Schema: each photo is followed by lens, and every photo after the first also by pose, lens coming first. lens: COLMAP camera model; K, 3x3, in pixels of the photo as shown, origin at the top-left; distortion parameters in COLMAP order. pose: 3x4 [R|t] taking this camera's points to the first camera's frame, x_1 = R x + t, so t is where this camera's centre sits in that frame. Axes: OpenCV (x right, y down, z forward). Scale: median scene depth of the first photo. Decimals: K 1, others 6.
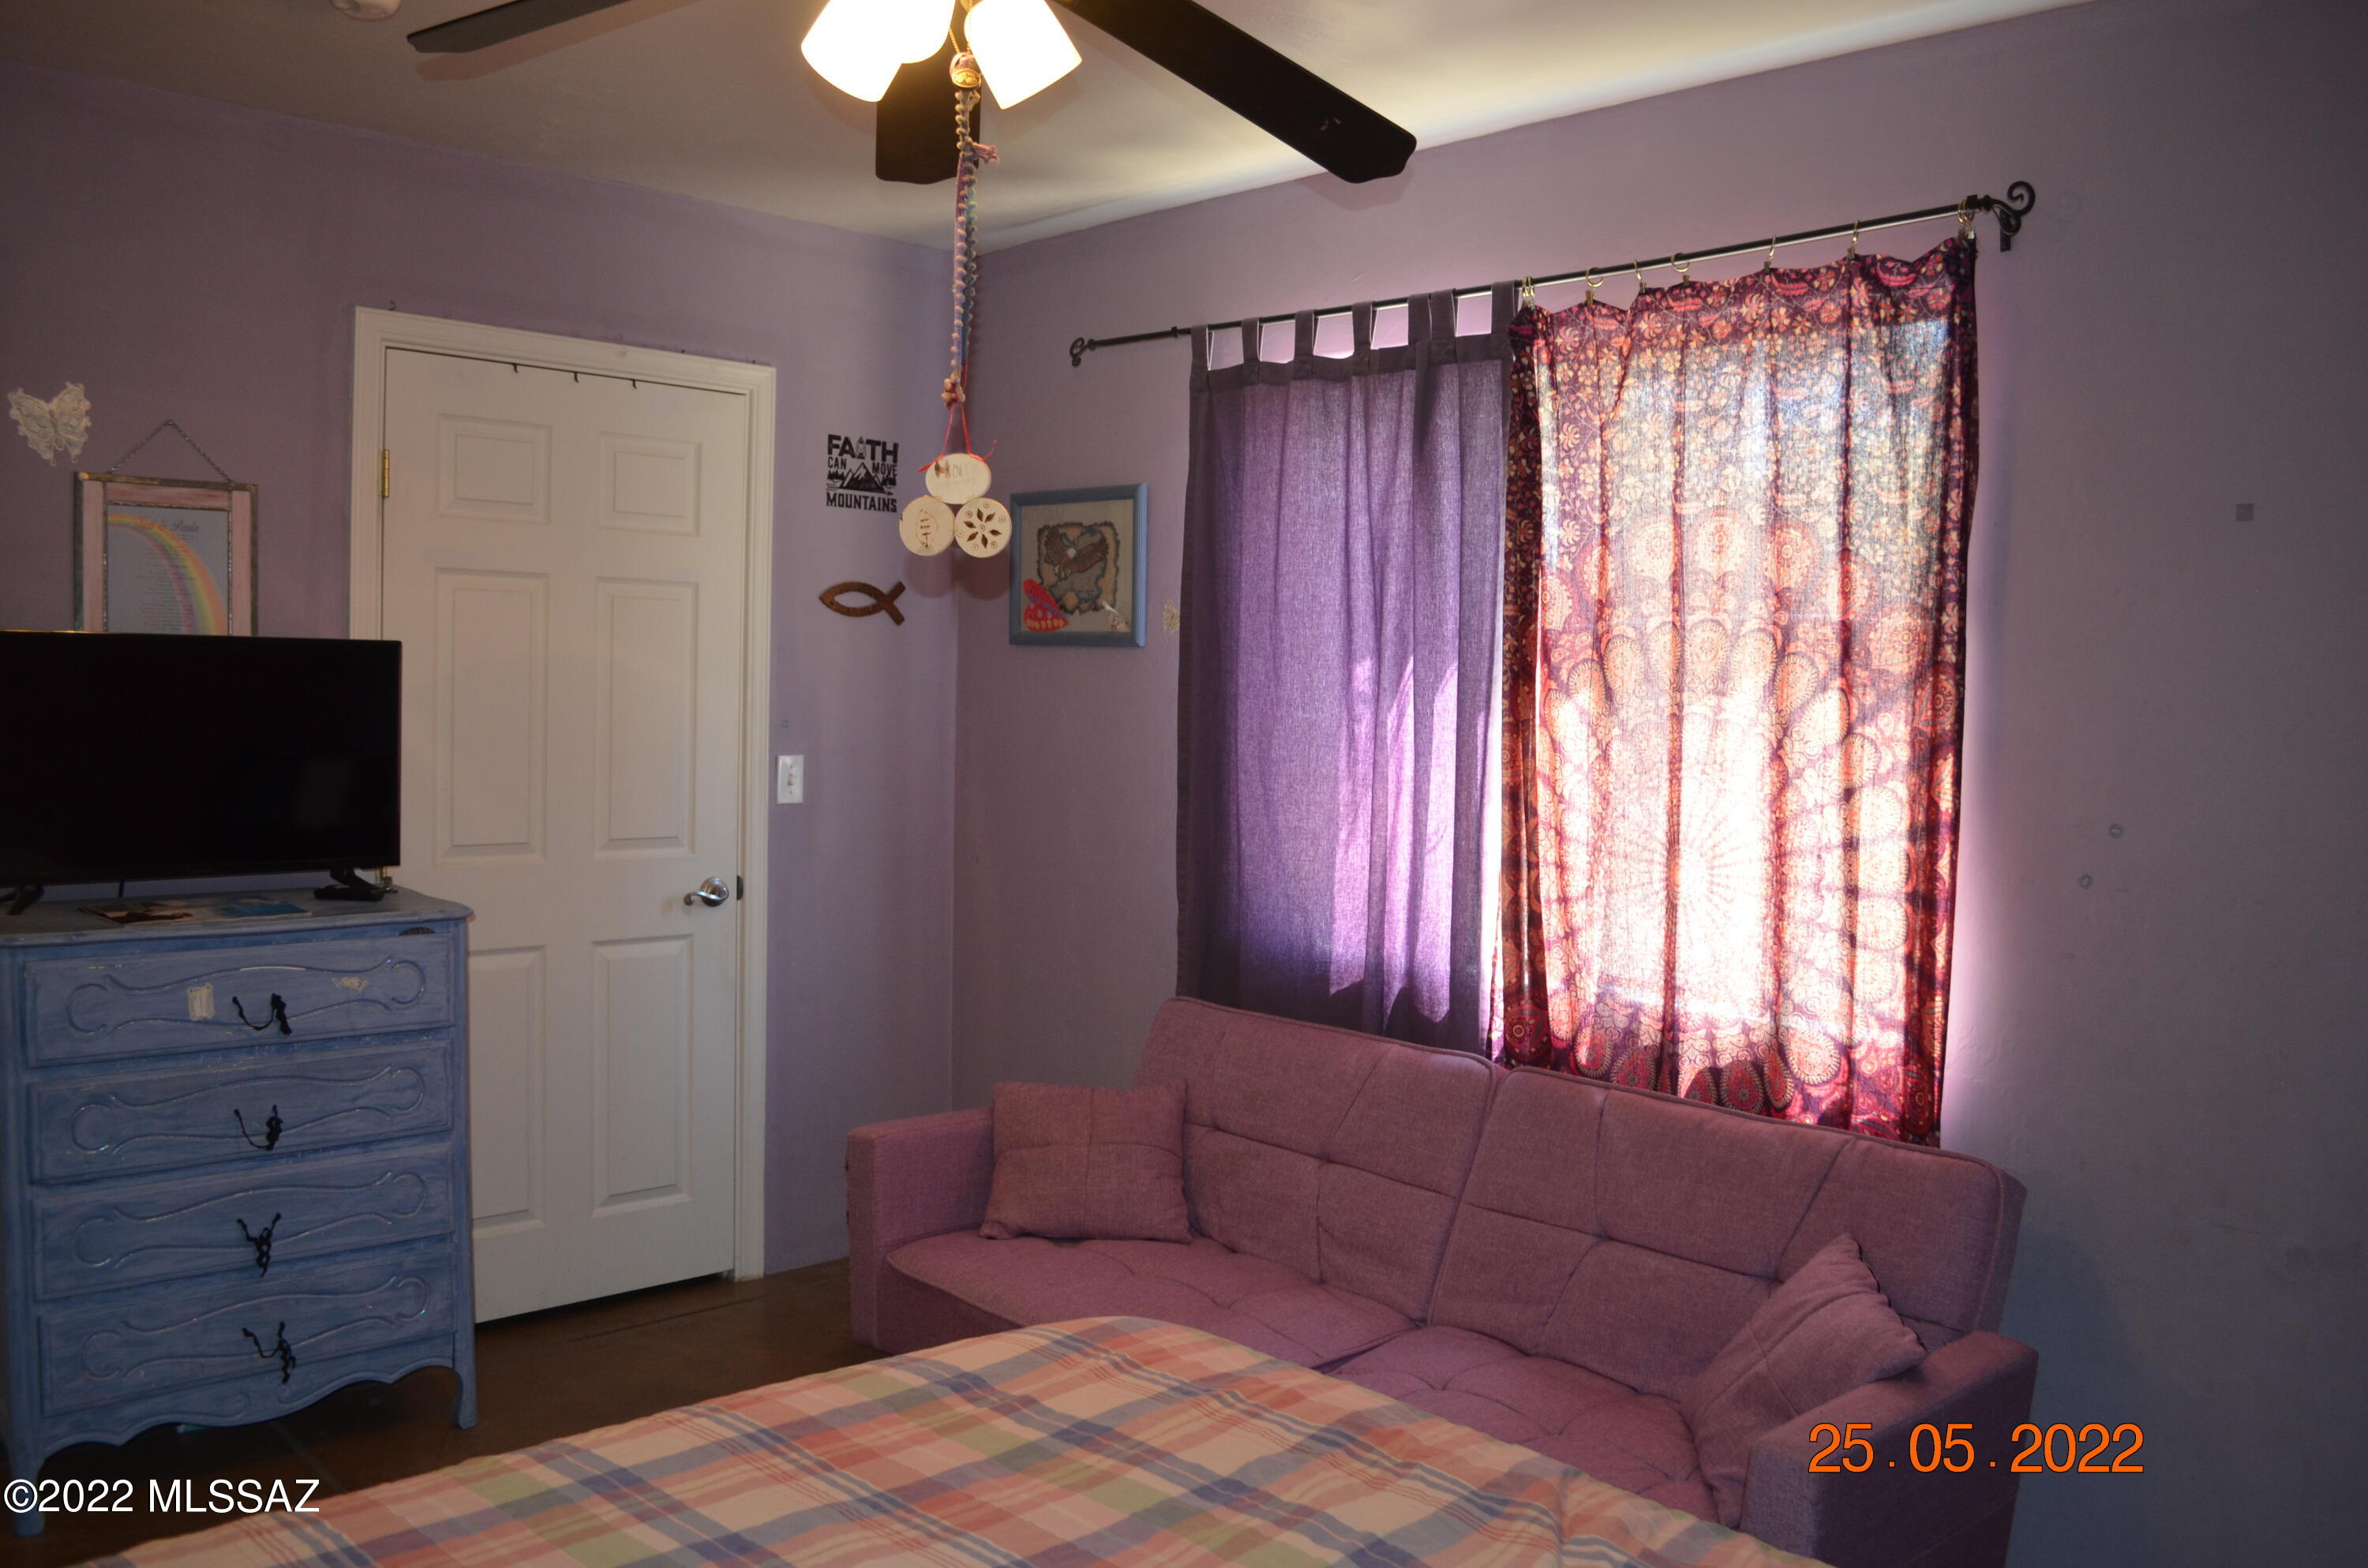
lens RADIAL K [[1856.3, 0, 1184.0], [0, 1856.3, 784.0], [0, 0, 1]] dist [-0.083162, 0.008298]
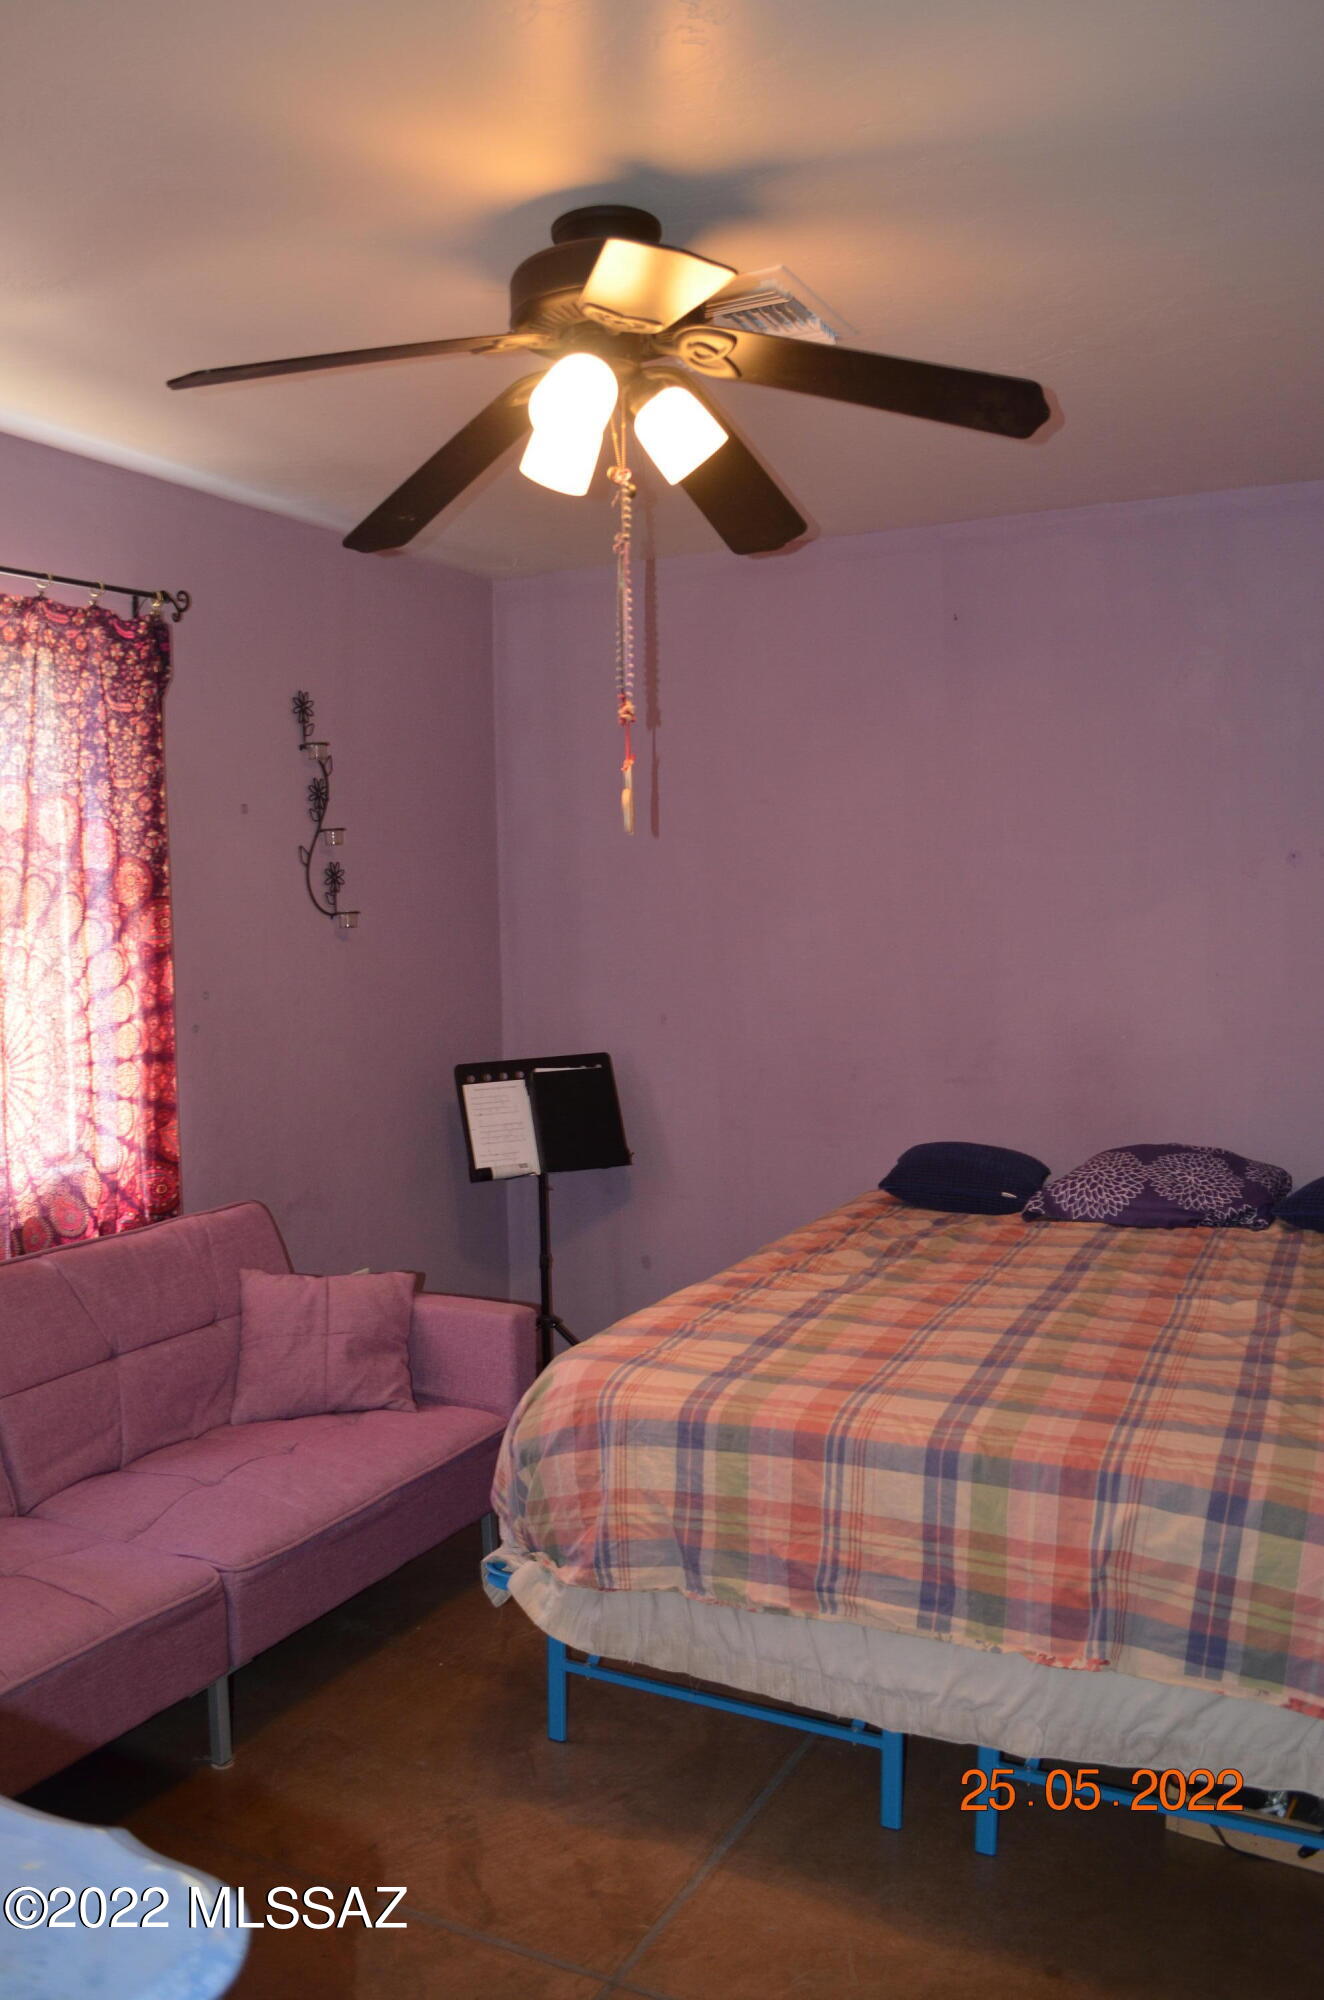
lens RADIAL K [[1568.1, 0, 696.2], [0, 1568.1, 1006.5], [0, 0, 1]] dist [-0.083162, 0.008298]
pose [[-0.340769, -0.087810, 0.936037, -0.898537], [0.059188, 0.991650, 0.114575, -0.093227], [-0.938282, 0.094445, -0.332726, 0.973936]]
